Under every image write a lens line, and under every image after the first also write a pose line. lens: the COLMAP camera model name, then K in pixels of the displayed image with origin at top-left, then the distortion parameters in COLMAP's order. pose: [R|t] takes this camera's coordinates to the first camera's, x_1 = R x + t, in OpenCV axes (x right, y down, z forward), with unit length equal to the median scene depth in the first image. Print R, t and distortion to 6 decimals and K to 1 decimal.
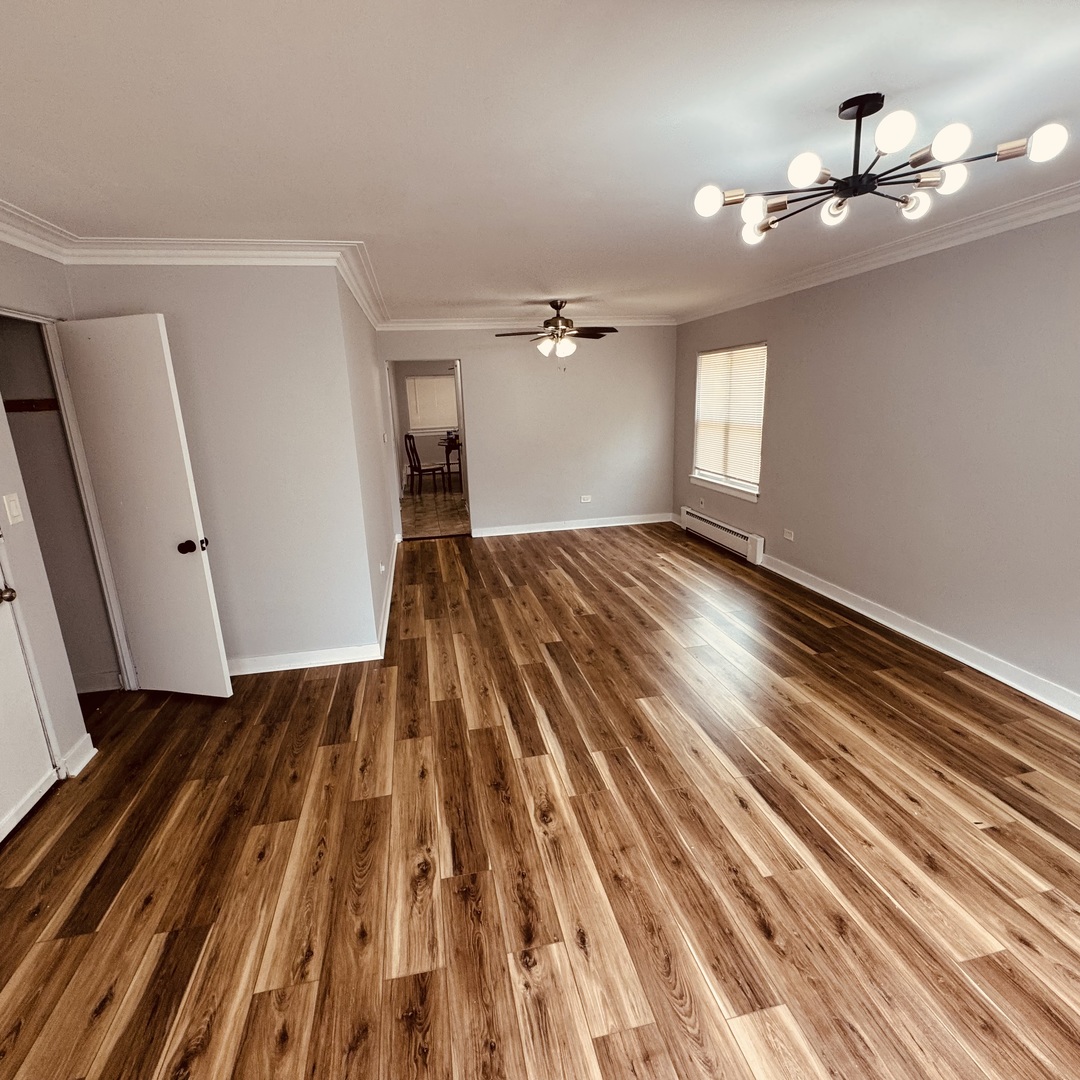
lens RADIAL K [[575.6, 0, 545.2], [0, 575.6, 535.4], [0, 0, 1]] dist [0.020298, -0.011076]
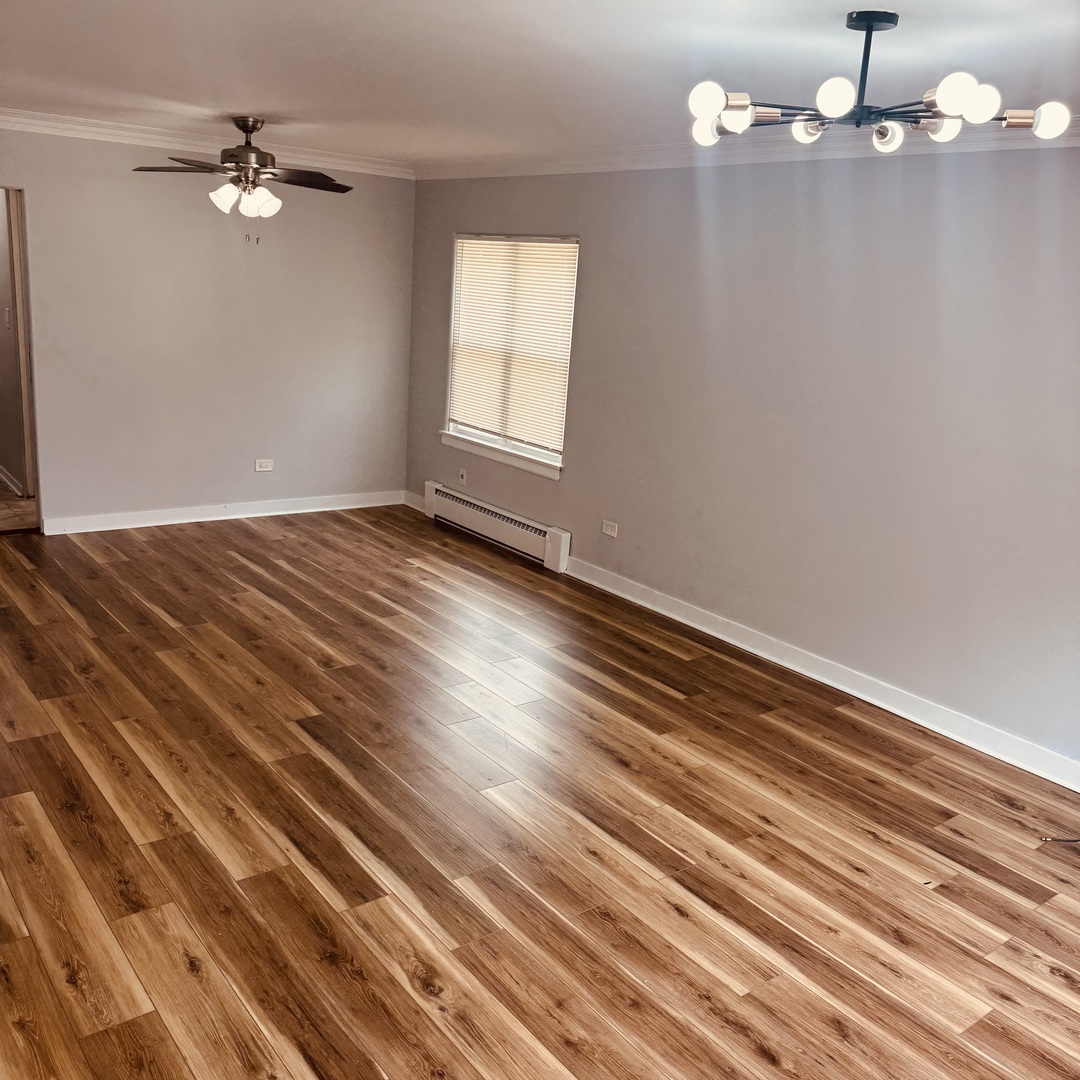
lens RADIAL K [[1001.1, 0, 540.0], [0, 1001.1, 540.0], [0, 0, 1]] dist [0.125880, -0.203033]
pose [[0.897488, -0.016063, 0.440746, -0.311004], [0.005175, 0.999651, 0.025895, -0.032998], [-0.441008, -0.020960, 0.897258, -0.052356]]
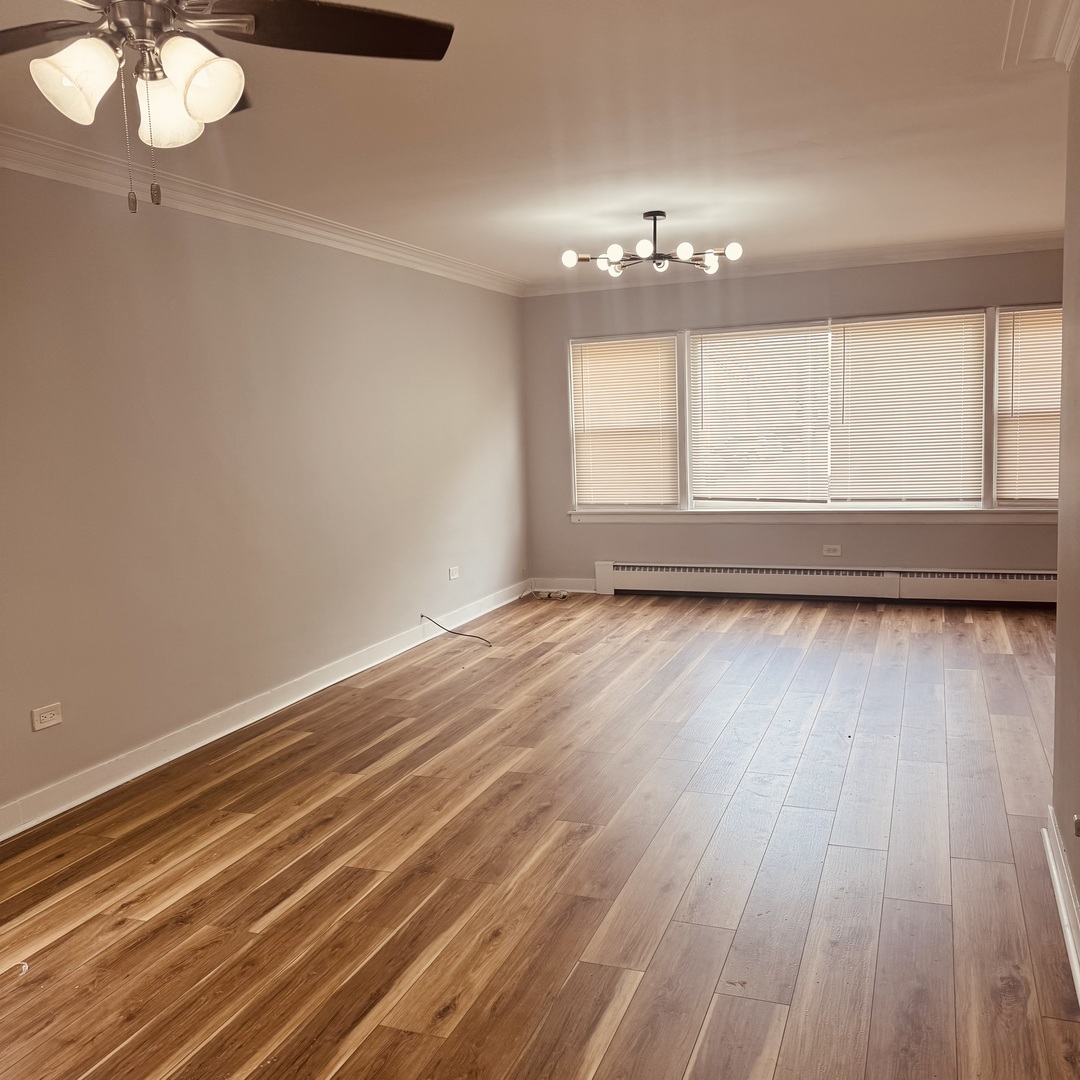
lens RADIAL K [[1001.1, 0, 540.0], [0, 1001.1, 540.0], [0, 0, 1]] dist [0.125880, -0.203033]
pose [[-0.827622, -0.005010, 0.561263, -0.541355], [0.197519, 0.933399, 0.299587, -0.490065], [-0.525383, 0.358805, -0.771512, 2.362958]]
